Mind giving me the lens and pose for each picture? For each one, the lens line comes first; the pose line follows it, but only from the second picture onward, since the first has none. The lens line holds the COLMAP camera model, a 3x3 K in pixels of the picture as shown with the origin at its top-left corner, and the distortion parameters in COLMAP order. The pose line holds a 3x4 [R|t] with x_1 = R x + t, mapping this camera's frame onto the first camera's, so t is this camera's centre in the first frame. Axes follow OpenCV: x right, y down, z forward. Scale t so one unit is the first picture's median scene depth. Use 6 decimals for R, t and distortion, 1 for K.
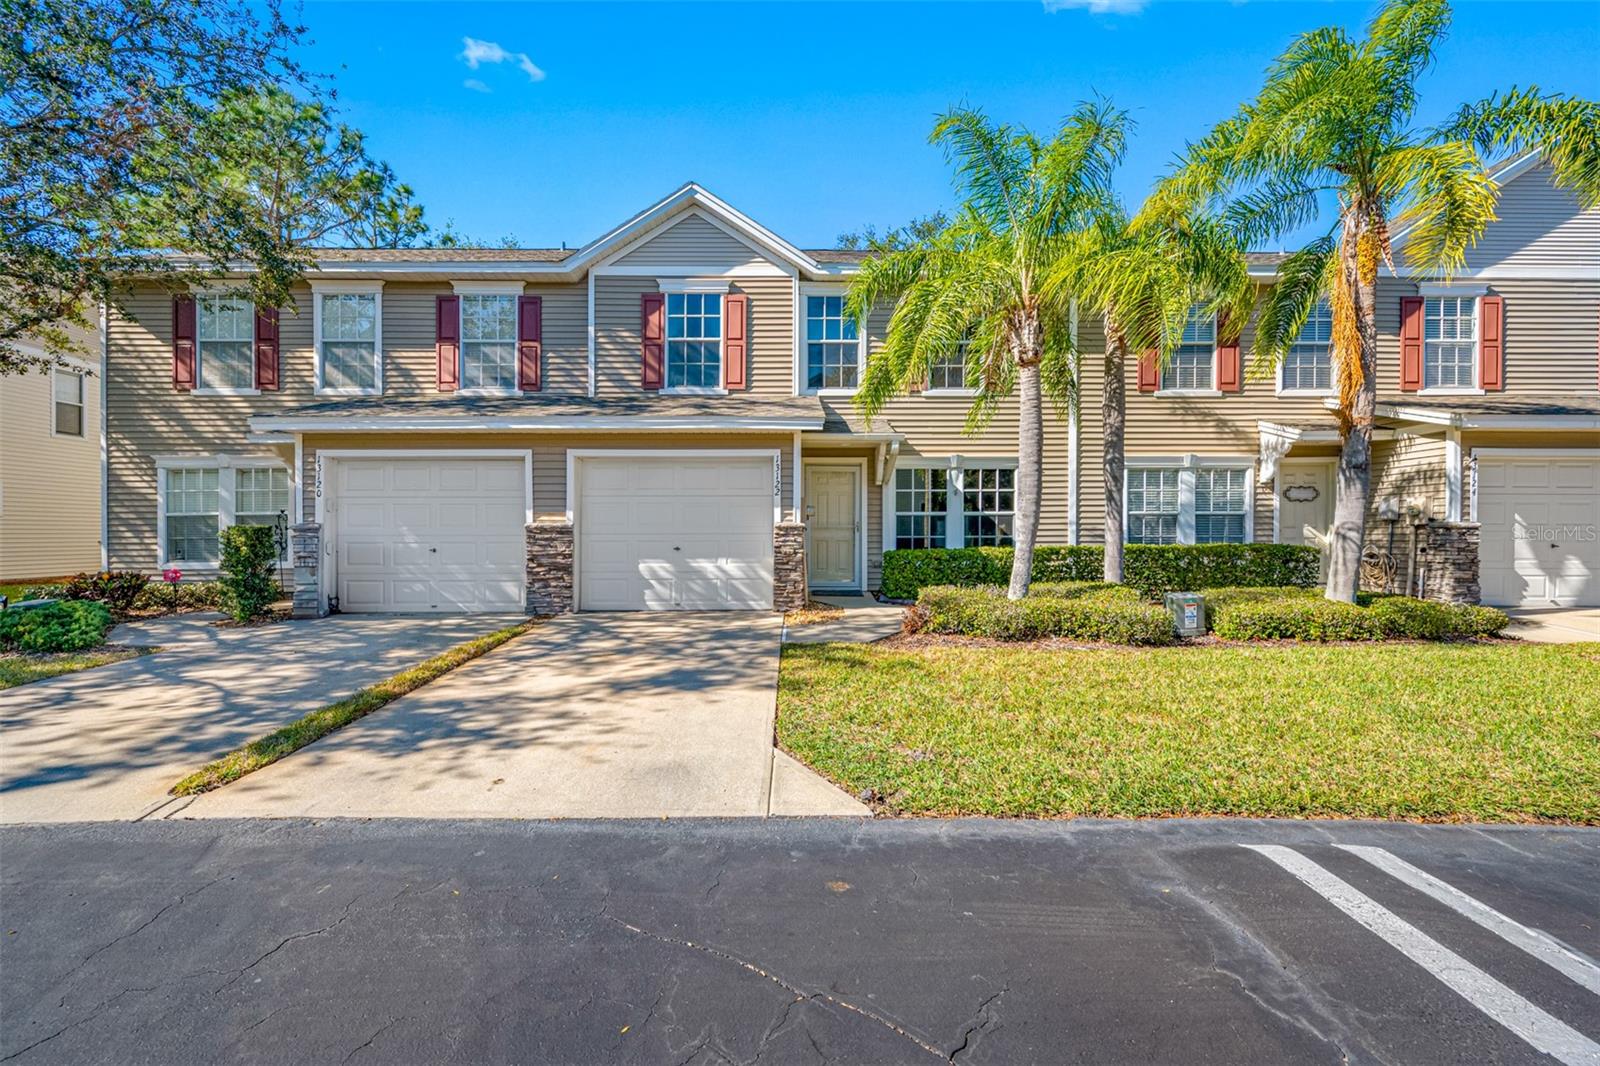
lens RADIAL K [[633.5, 0, 793.0], [0, 633.5, 533.5], [0, 0, 1]] dist [-0.000889, -0.000067]
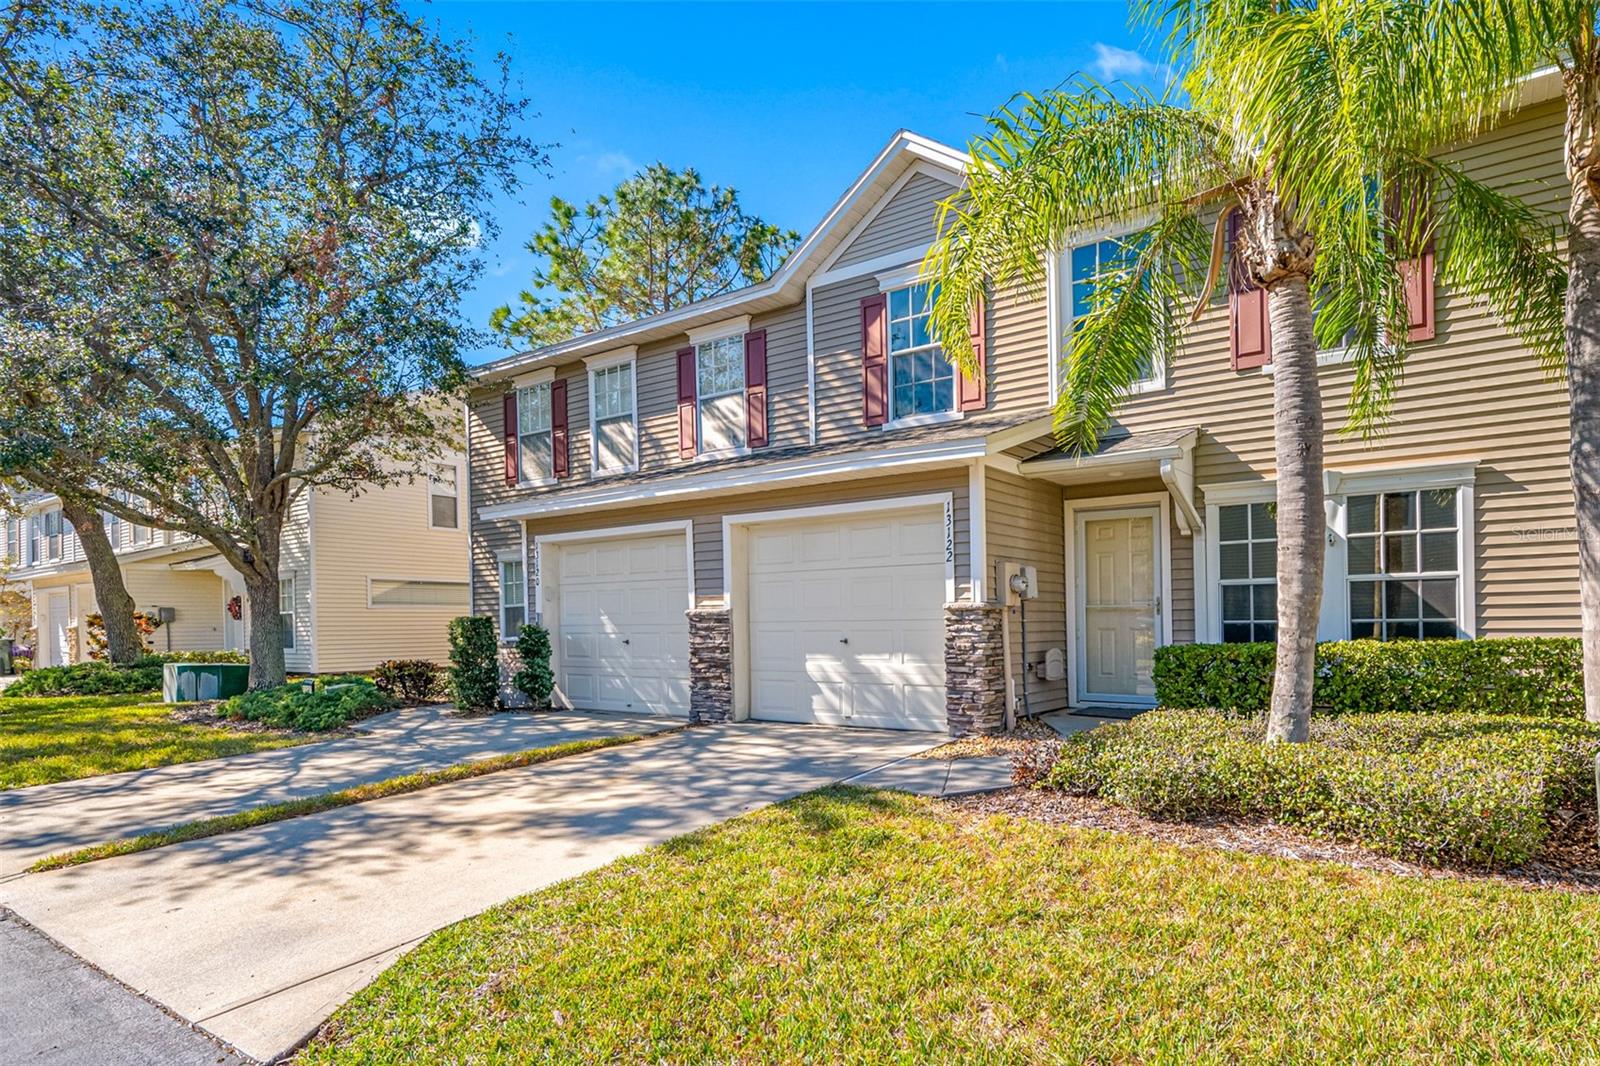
lens RADIAL K [[843.2, 0, 925.7], [0, 843.2, 620.9], [0, 0, 1]] dist [0.002967, 0.000256]
pose [[0.846043, -0.008469, -0.533048, 0.353139], [0.010642, 0.999943, 0.001003, 0.000633], [0.533009, -0.006521, 0.846084, 0.194622]]
